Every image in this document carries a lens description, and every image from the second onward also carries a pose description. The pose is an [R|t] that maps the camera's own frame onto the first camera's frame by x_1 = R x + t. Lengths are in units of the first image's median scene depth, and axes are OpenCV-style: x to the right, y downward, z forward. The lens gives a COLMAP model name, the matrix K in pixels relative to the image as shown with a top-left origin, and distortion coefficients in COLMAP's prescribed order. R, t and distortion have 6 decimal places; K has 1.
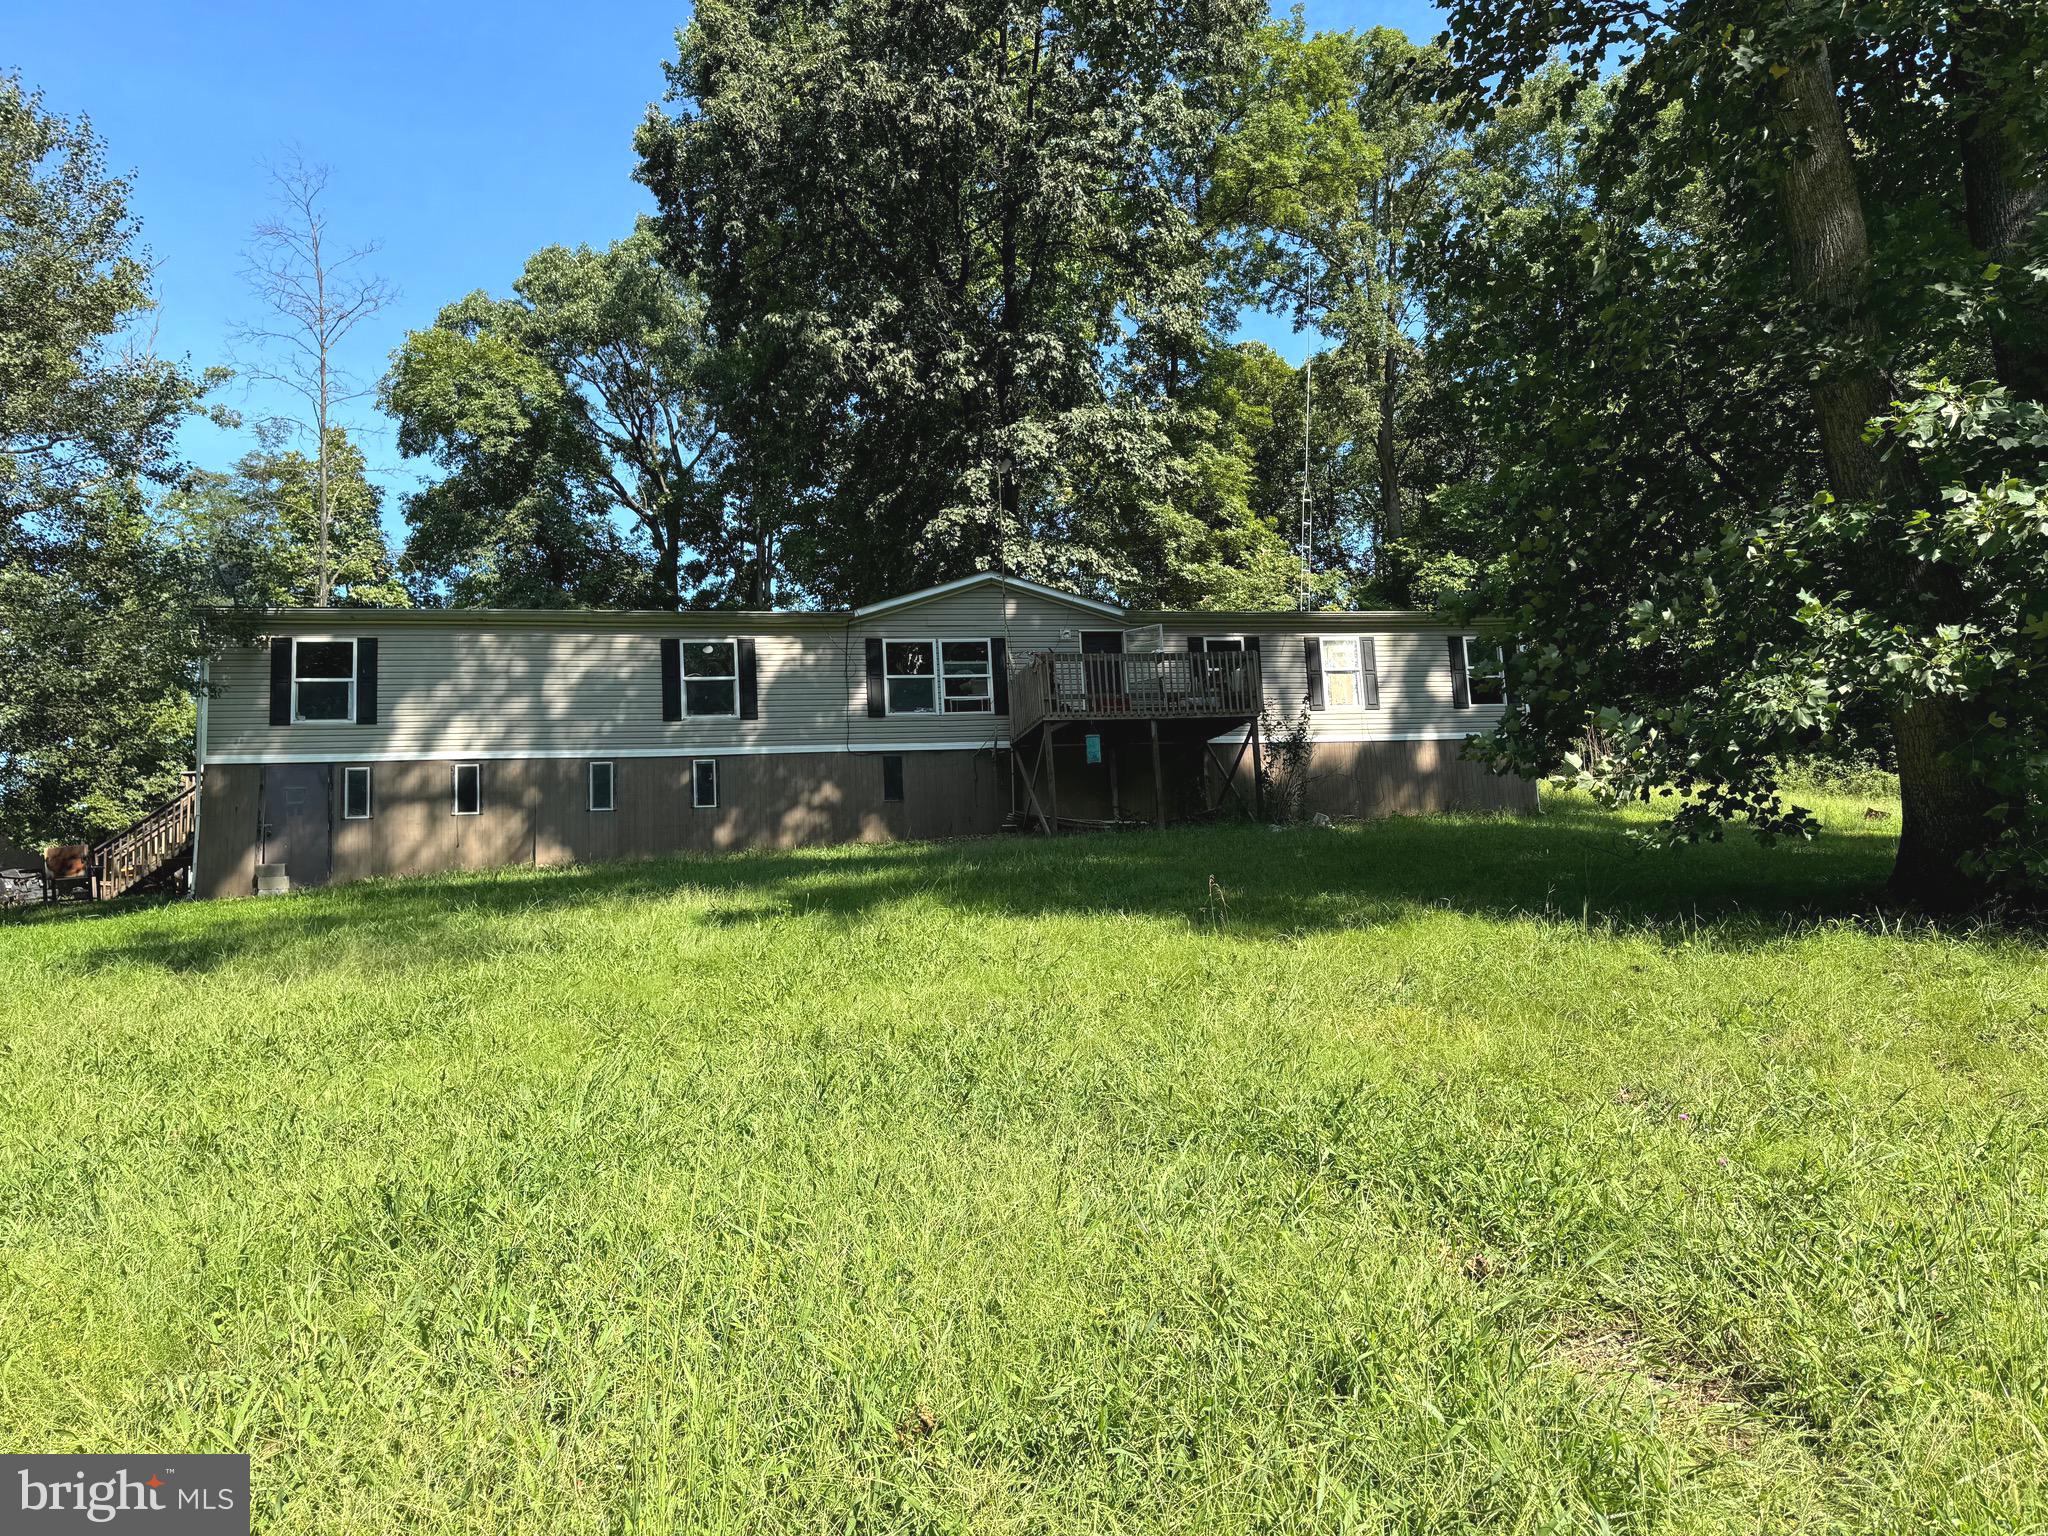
lens RADIAL K [[1439.0, 0, 1027.3], [0, 1439.0, 764.4], [0, 0, 1]] dist [-0.004107, -0.006334]
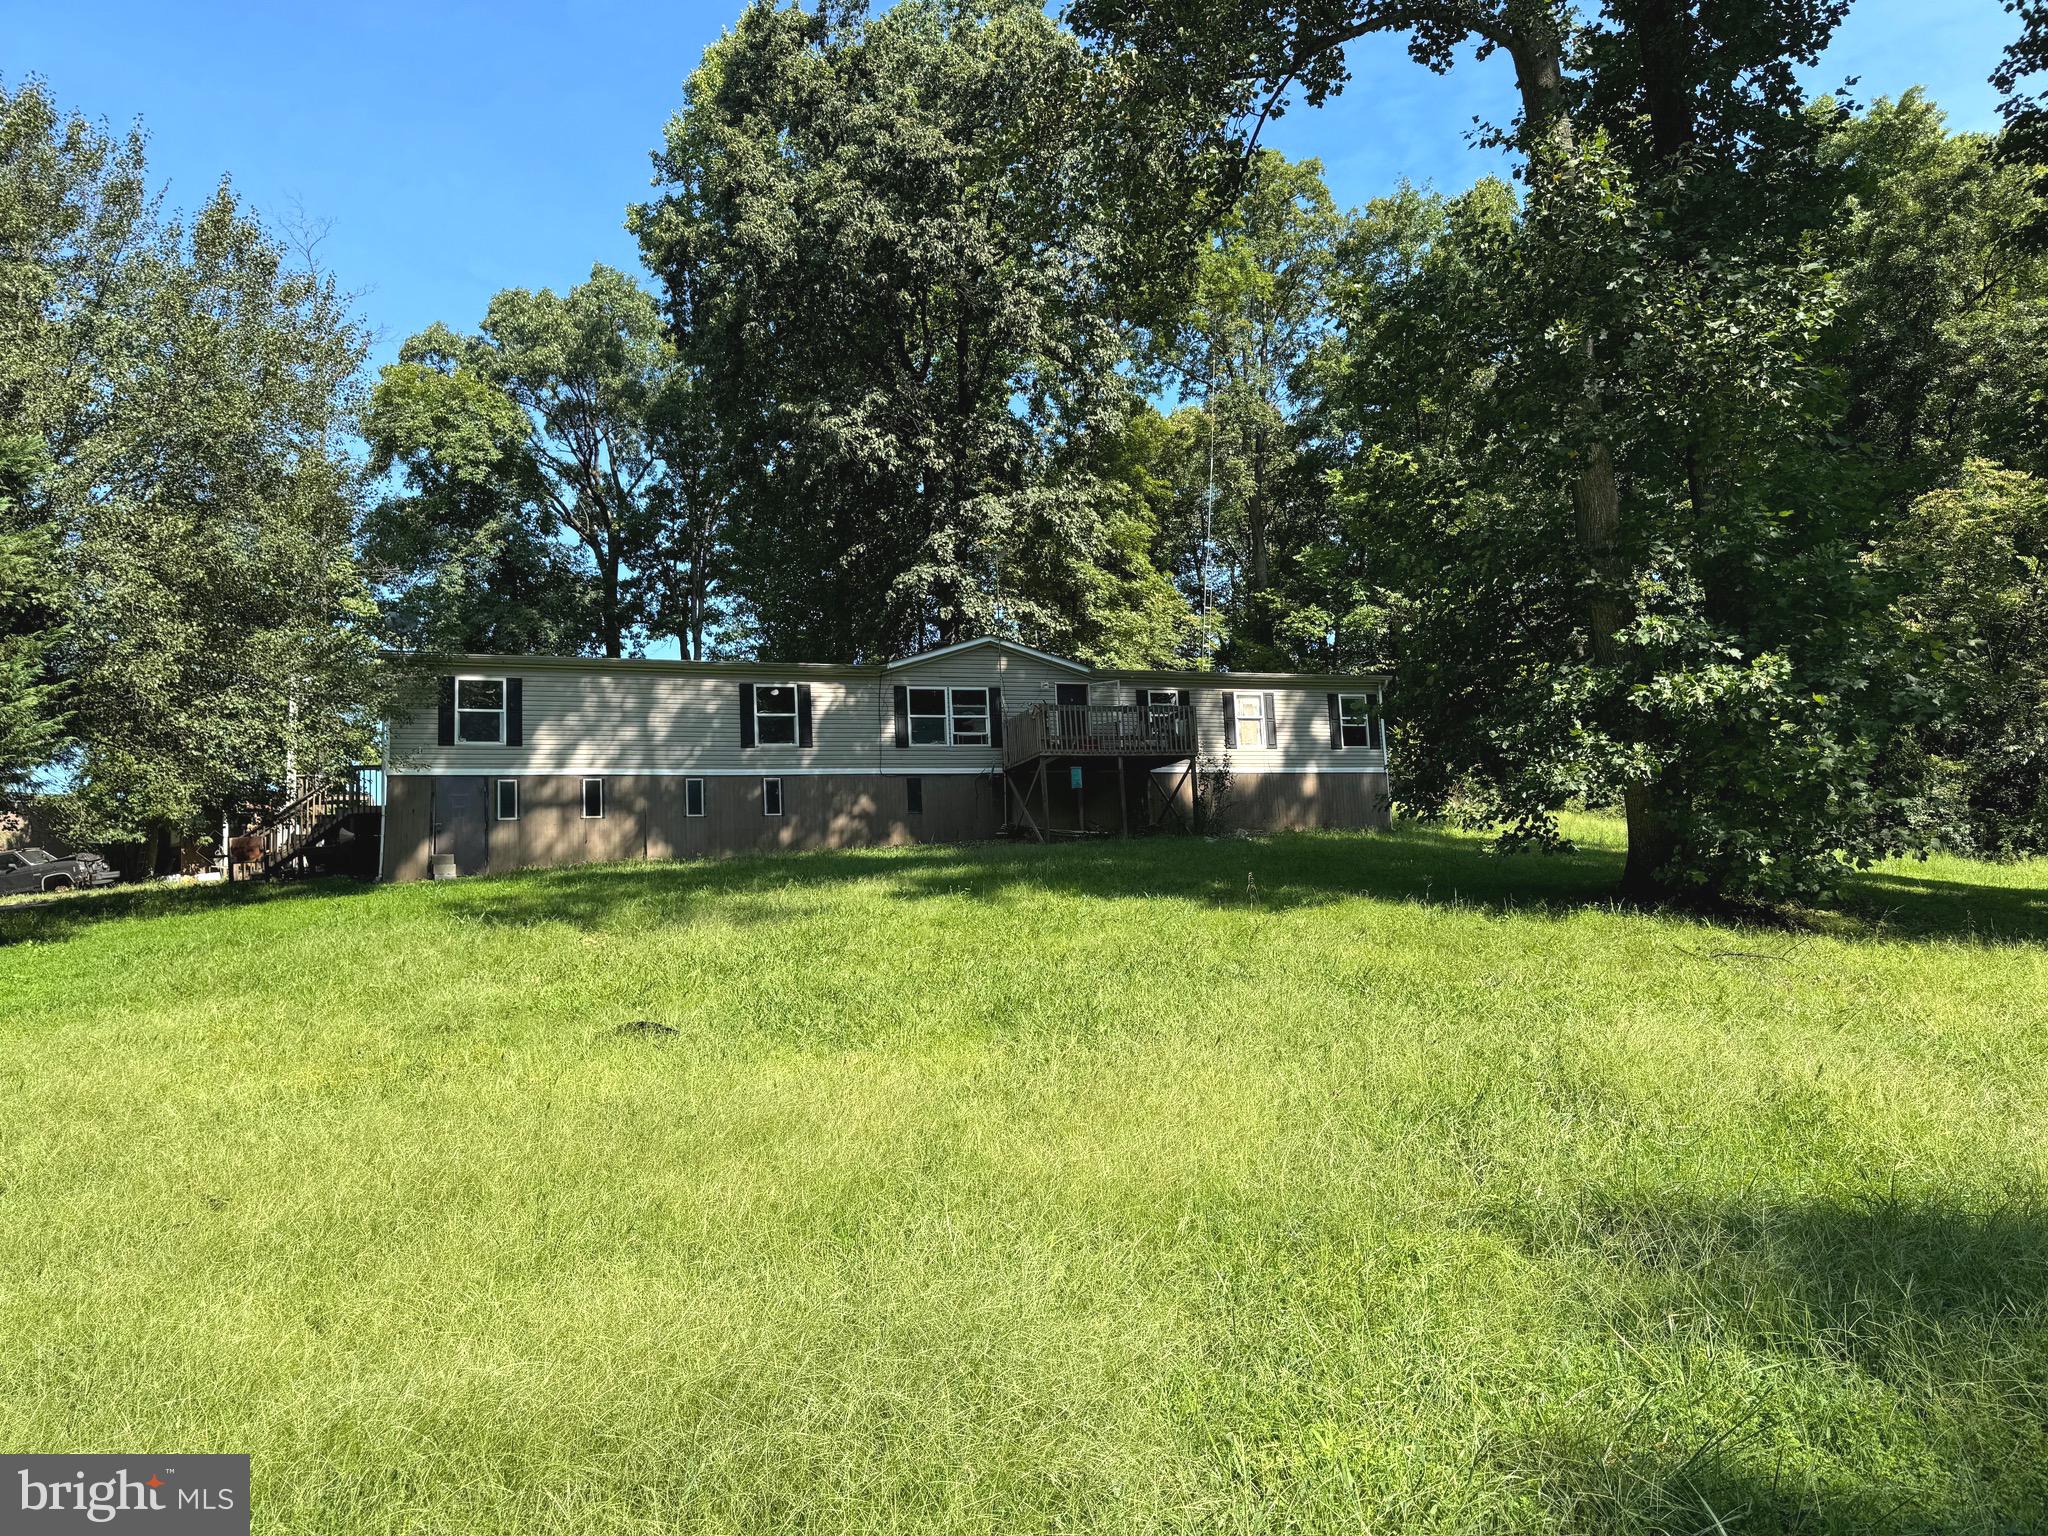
lens RADIAL K [[1434.4, 0, 1024.0], [0, 1434.4, 803.9], [0, 0, 1]] dist [-0.039729, -0.002576]
pose [[0.992894, 0.019556, 0.117382, -0.134062], [-0.023198, 0.999288, 0.029739, -0.020875], [-0.116717, -0.032251, 0.992641, -0.266534]]
